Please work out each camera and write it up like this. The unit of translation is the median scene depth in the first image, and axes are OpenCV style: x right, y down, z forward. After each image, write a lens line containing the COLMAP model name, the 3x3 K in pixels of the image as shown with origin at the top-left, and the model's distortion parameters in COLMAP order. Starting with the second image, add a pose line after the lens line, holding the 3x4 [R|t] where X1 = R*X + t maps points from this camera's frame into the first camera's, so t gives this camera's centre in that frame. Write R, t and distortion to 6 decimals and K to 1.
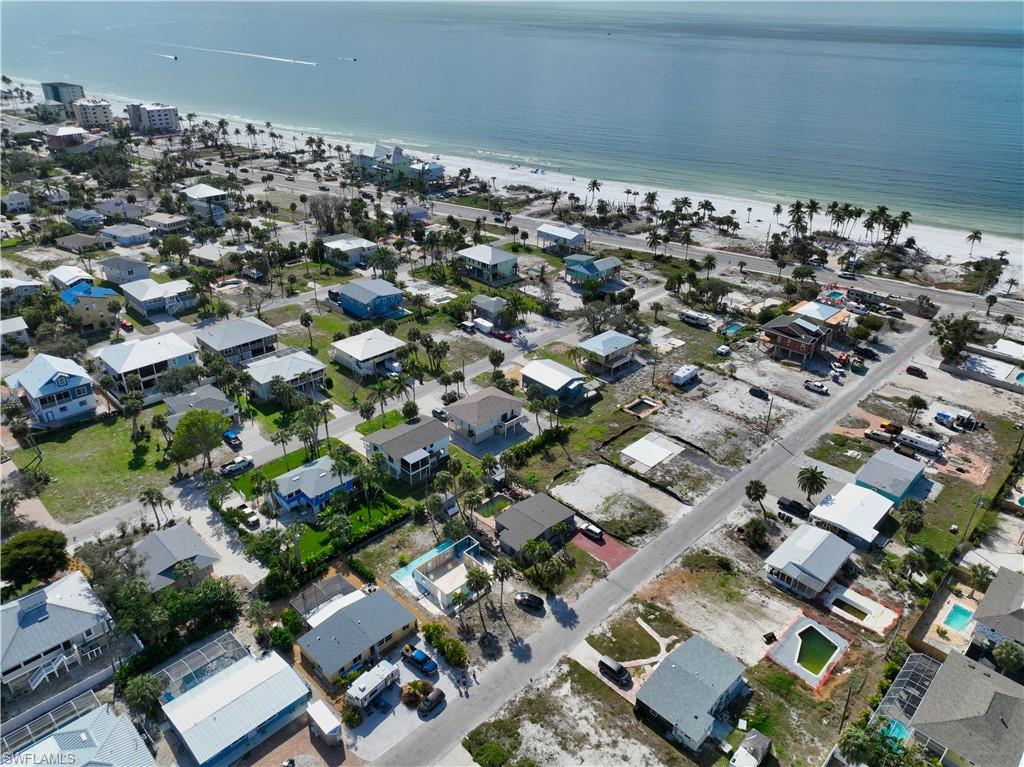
lens RADIAL K [[717.2, 0, 515.7], [0, 717.2, 381.2], [0, 0, 1]] dist [-0.005014, 0.020253]
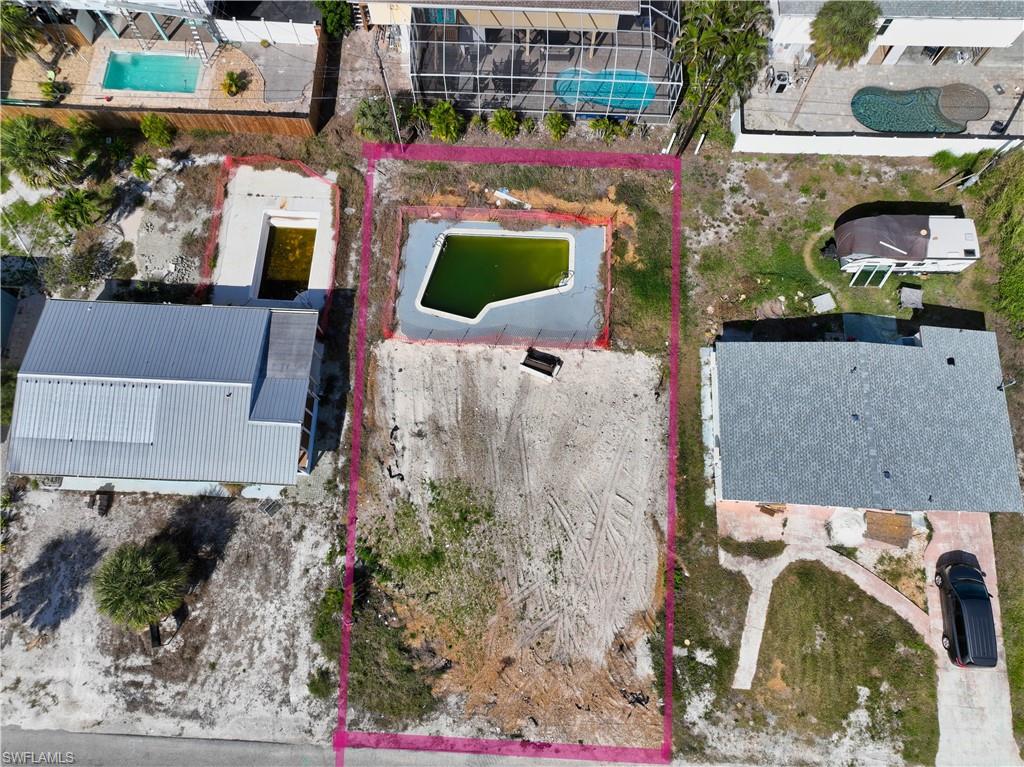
lens RADIAL K [[717.2, 0, 515.7], [0, 717.2, 381.2], [0, 0, 1]] dist [-0.005014, 0.020253]
pose [[-0.667996, -0.719171, 0.191245, 0.179430], [0.332094, -0.058106, 0.941455, 0.000318], [-0.665955, 0.692399, 0.277647, 0.574527]]
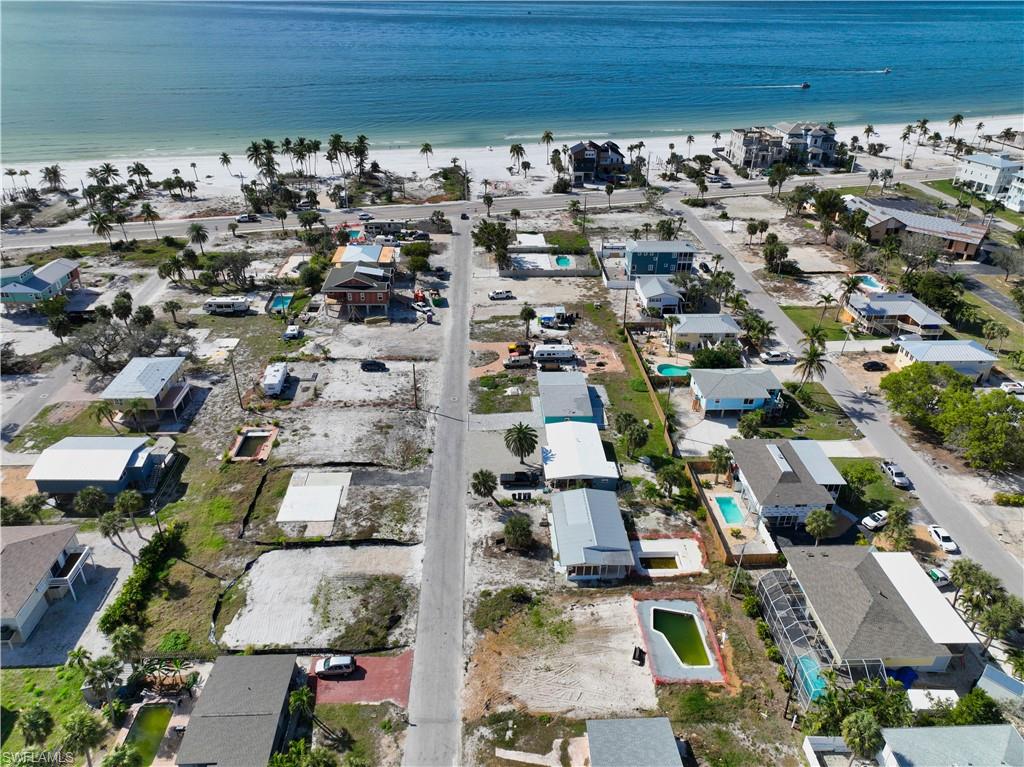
lens RADIAL K [[717.2, 0, 515.7], [0, 717.2, 381.2], [0, 0, 1]] dist [-0.005014, 0.020253]
pose [[0.677556, -0.370545, 0.635307, -0.068170], [0.340222, 0.923742, 0.175928, -0.055480], [-0.652048, 0.096944, 0.751954, 0.306536]]
